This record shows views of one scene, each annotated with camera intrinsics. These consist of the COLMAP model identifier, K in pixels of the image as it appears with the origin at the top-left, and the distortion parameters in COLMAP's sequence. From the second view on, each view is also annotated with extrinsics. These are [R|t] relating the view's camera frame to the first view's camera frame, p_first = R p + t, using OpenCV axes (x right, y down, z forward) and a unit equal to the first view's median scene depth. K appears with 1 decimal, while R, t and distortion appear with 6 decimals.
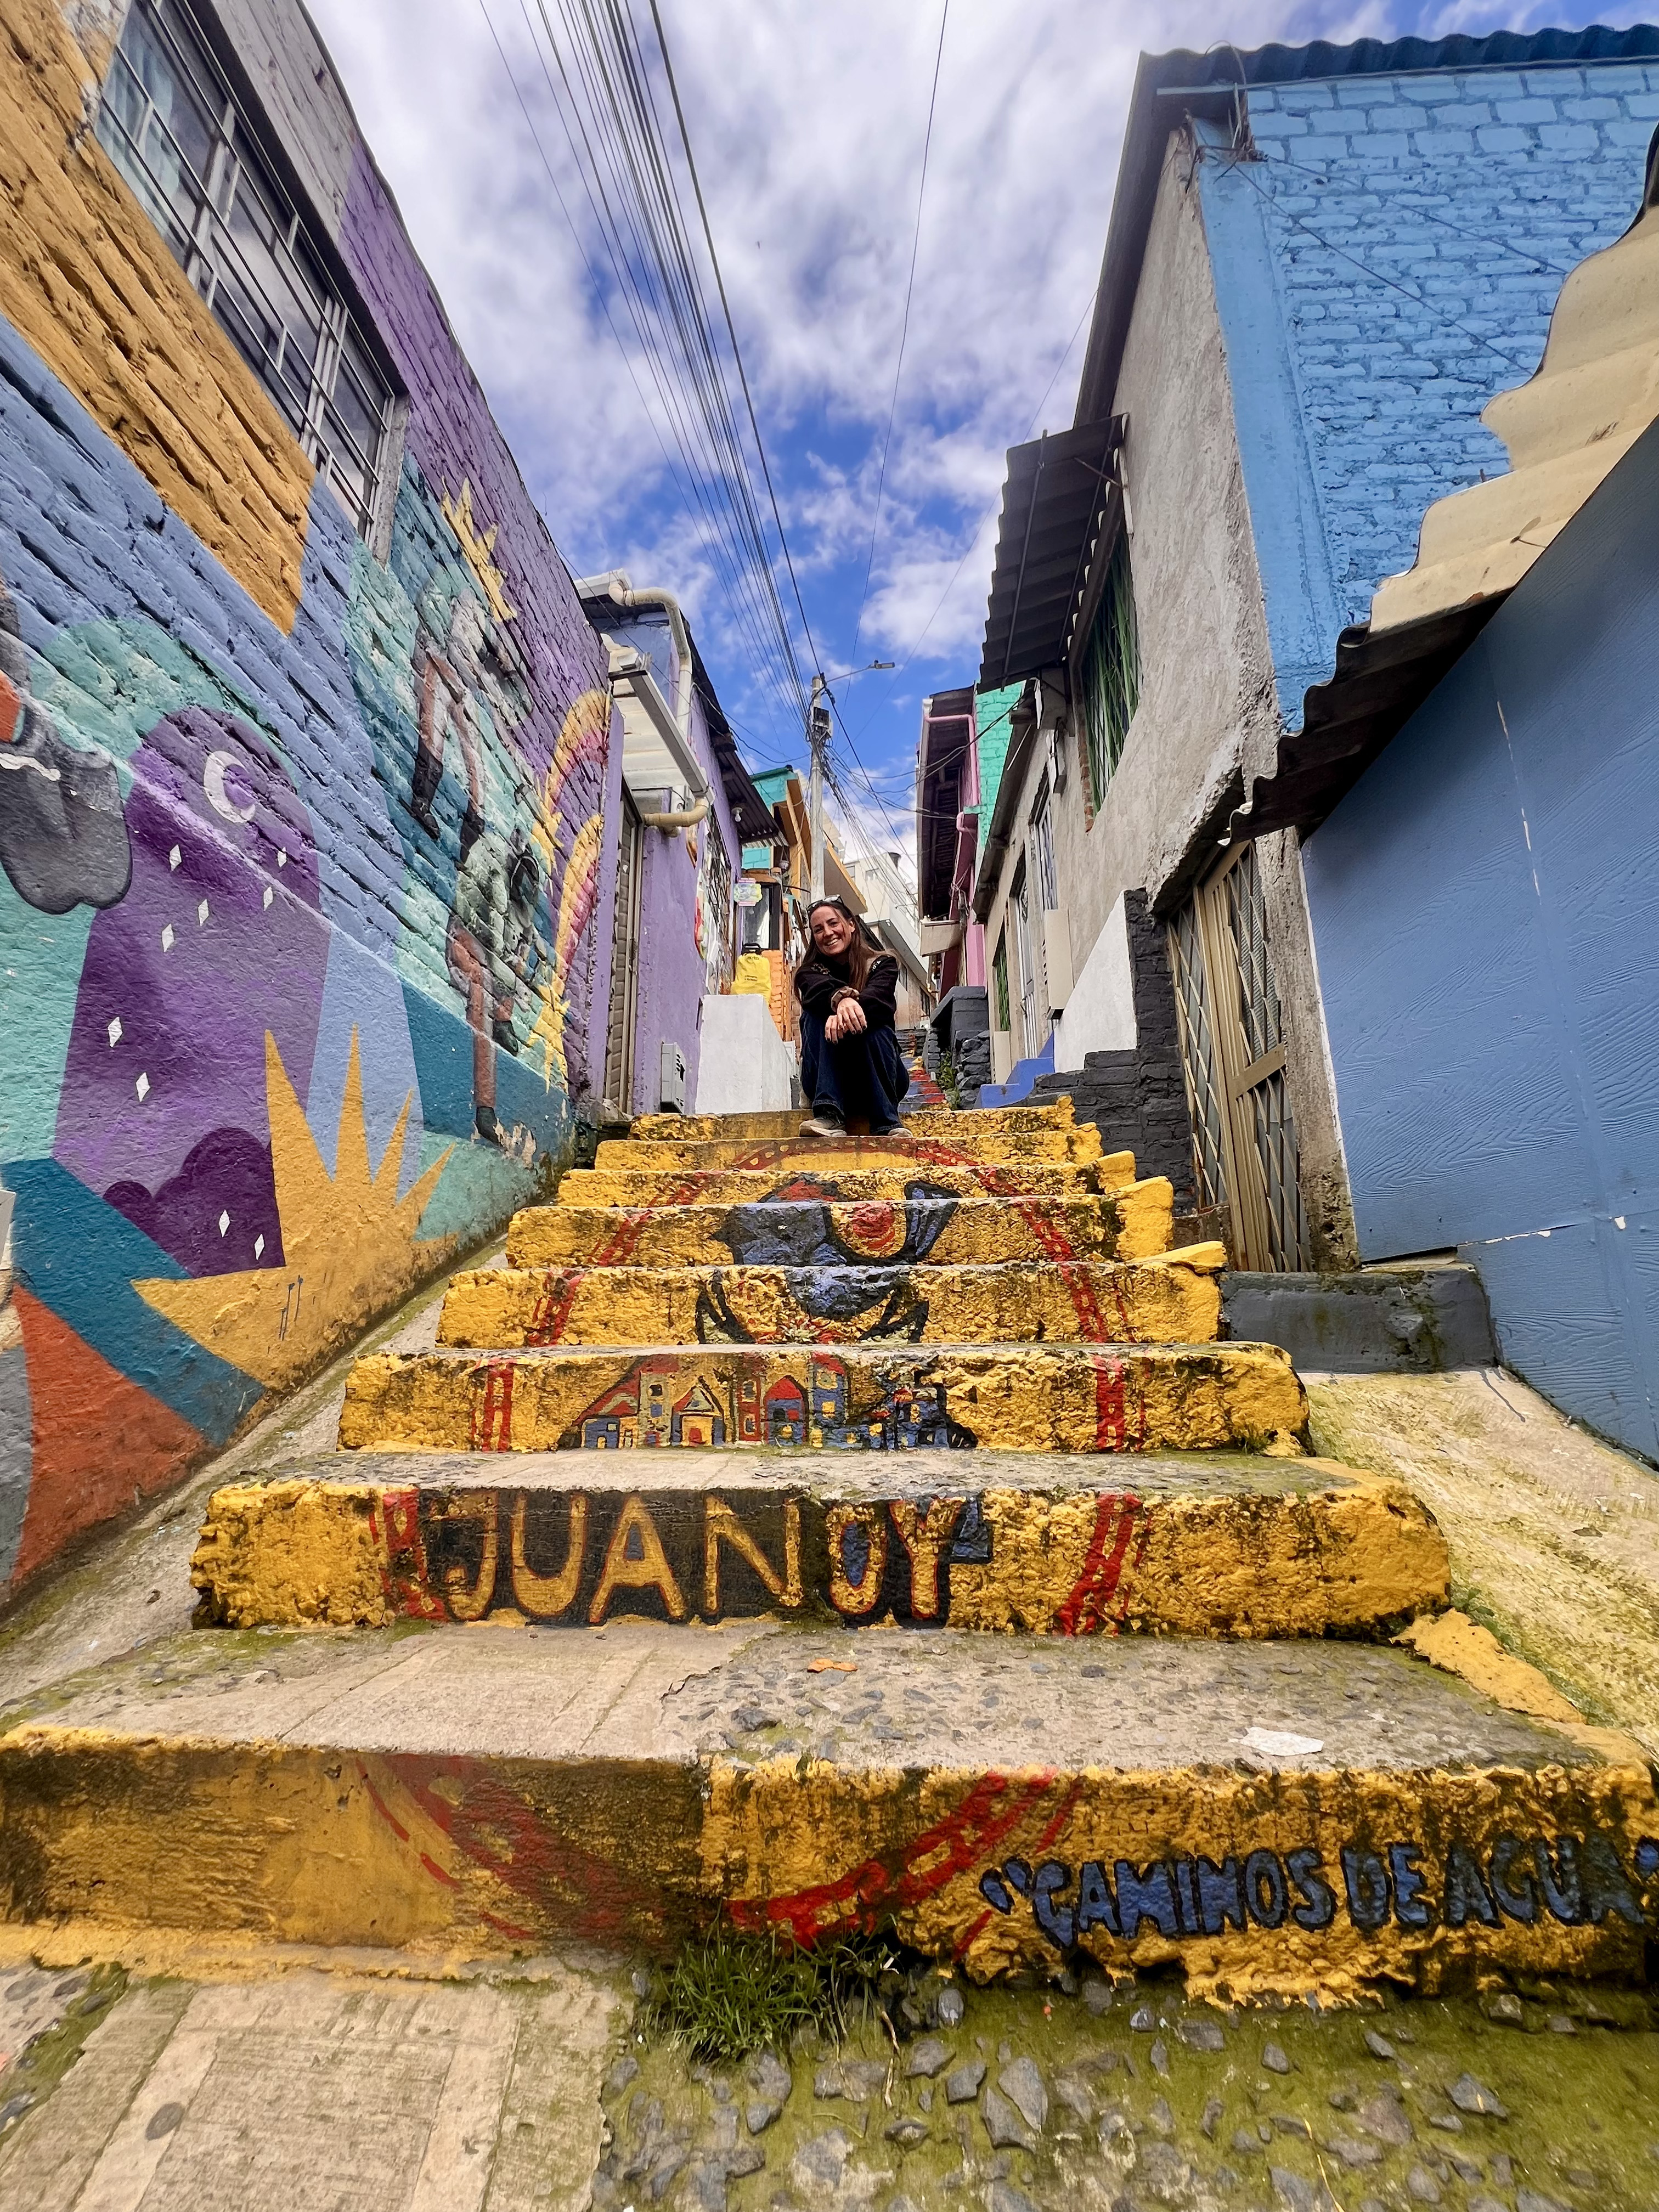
lens RADIAL K [[930.6, 0, 835.8], [0, 930.6, 1099.2], [0, 0, 1]] dist [-0.002216, 0.000618]
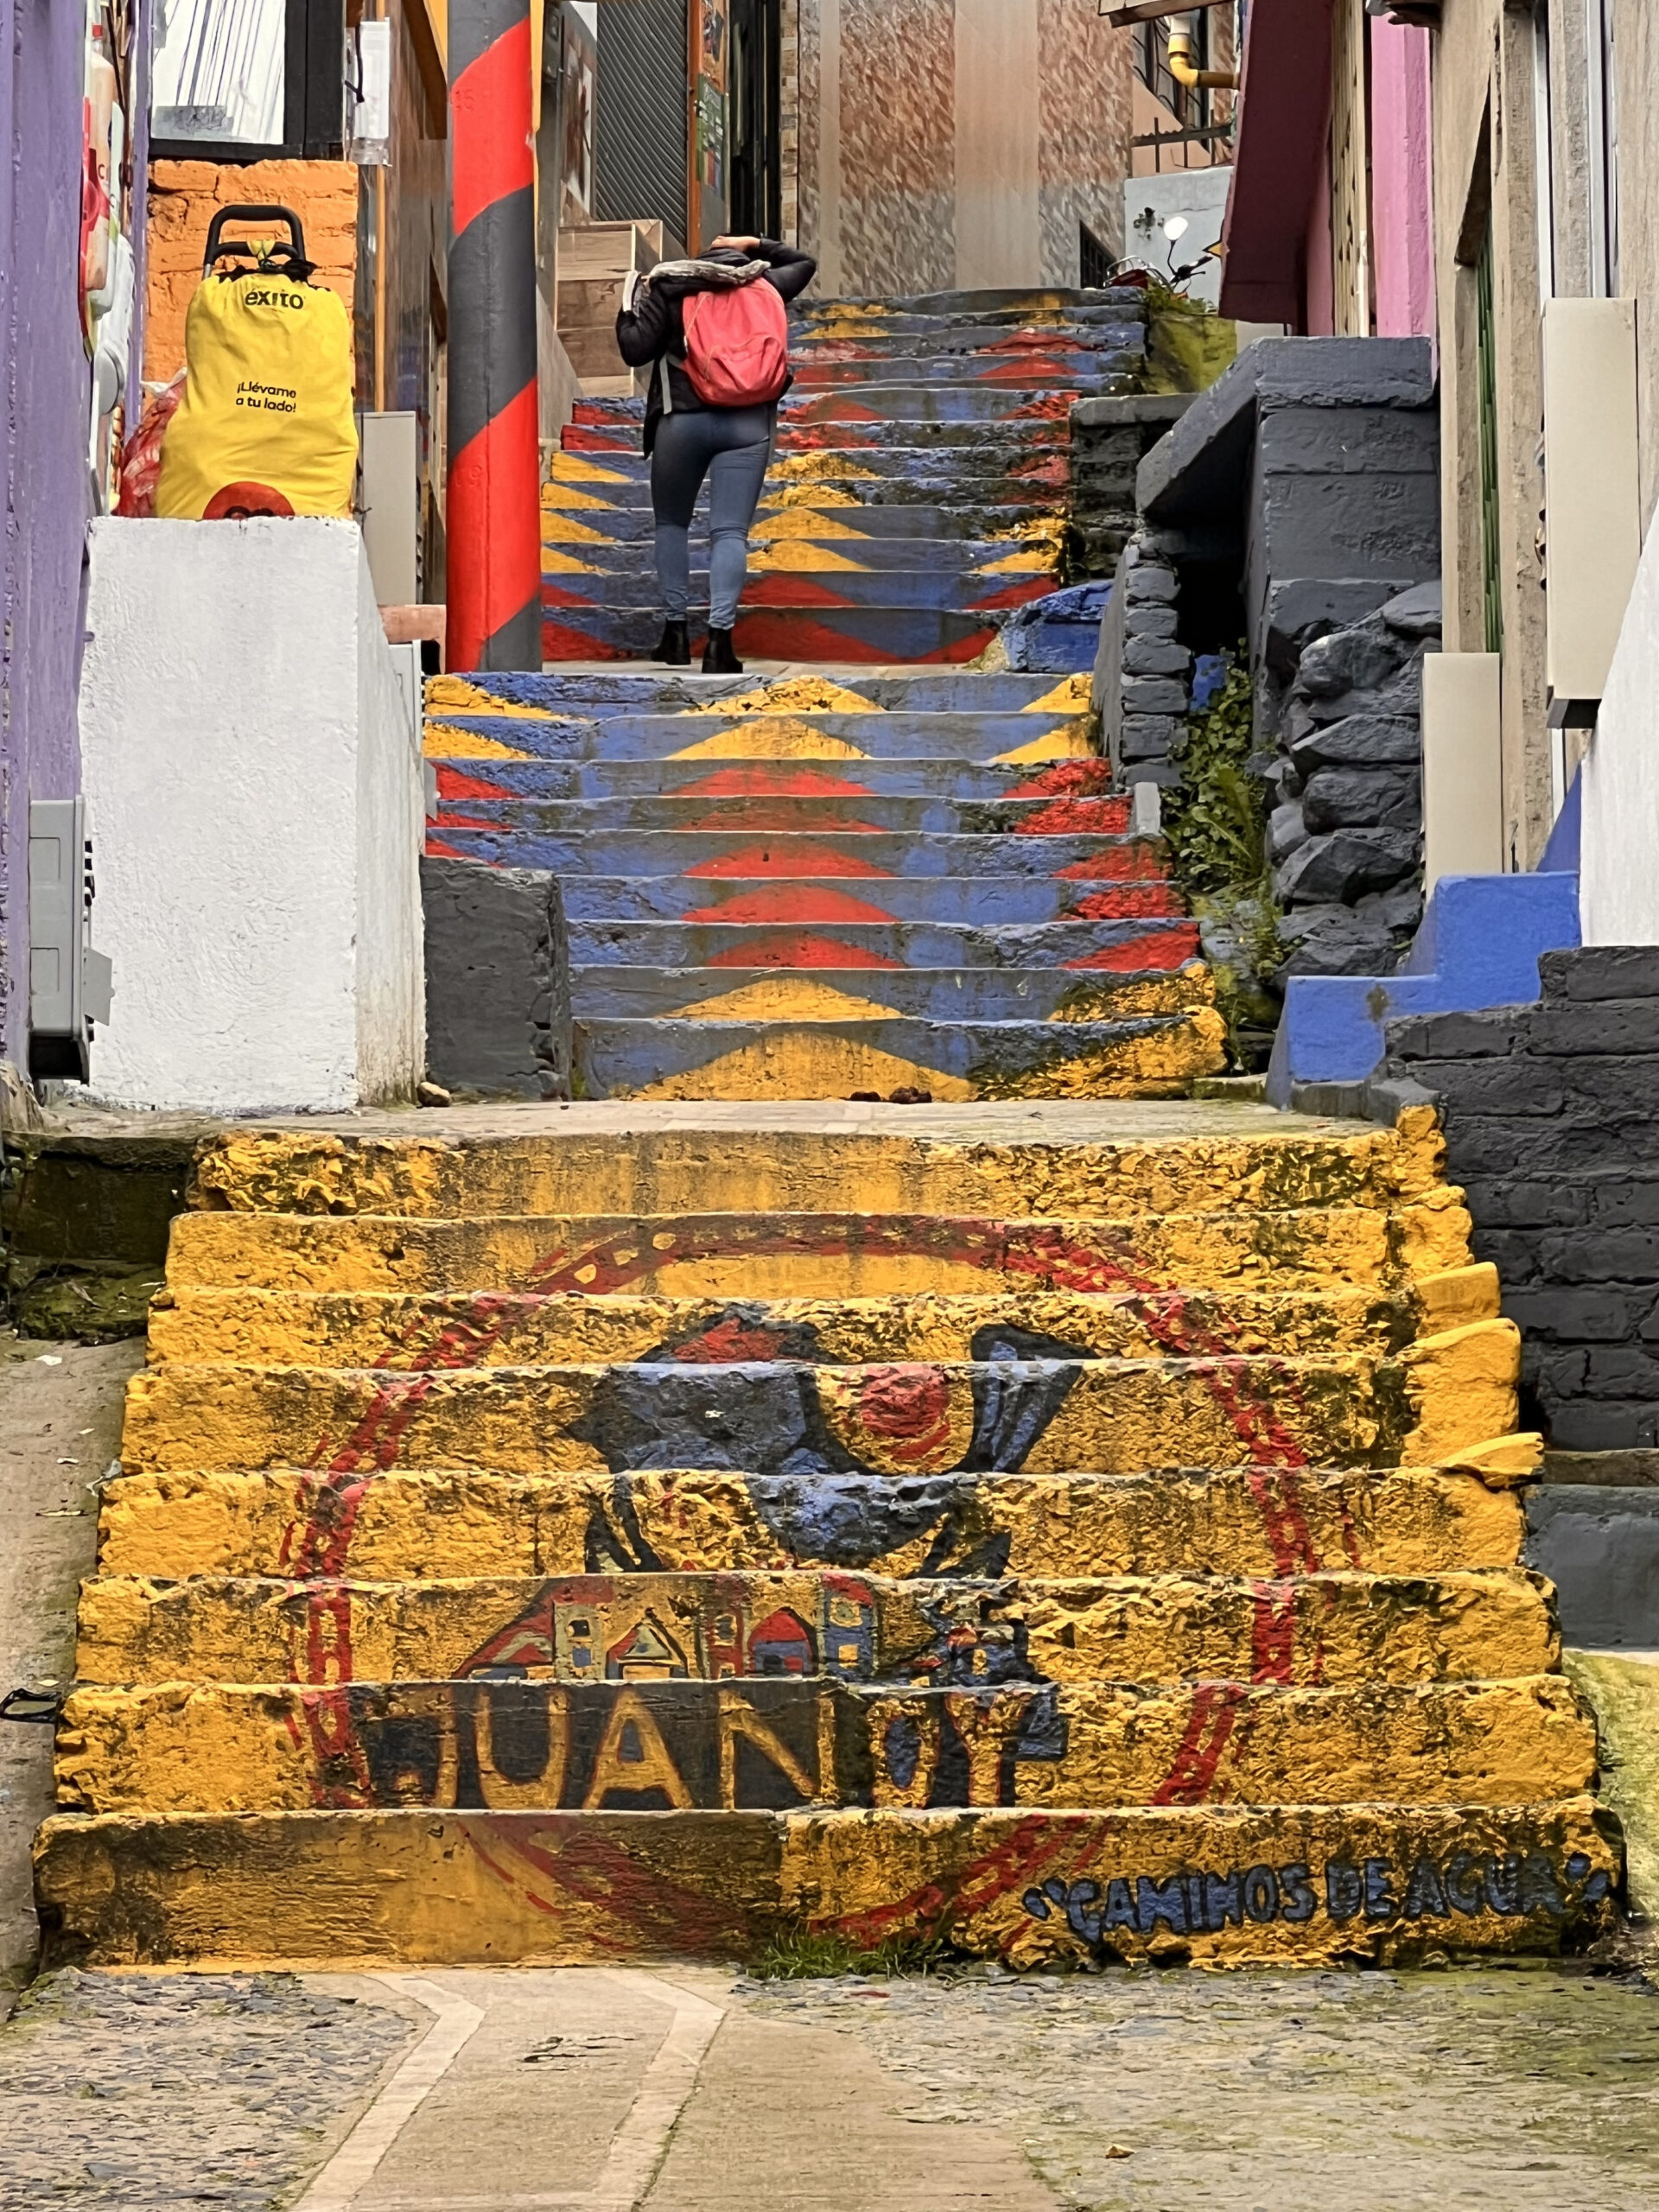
lens RADIAL K [[9279.4, 0, 829.7], [0, 9279.4, 1105.6], [0, 0, 1]] dist [-0.177620, 0.000000]
pose [[0.998286, 0.016056, 0.056279, -0.313052], [-0.018811, 0.998633, 0.048758, -0.294538], [-0.055419, -0.049733, 0.997224, -4.355359]]
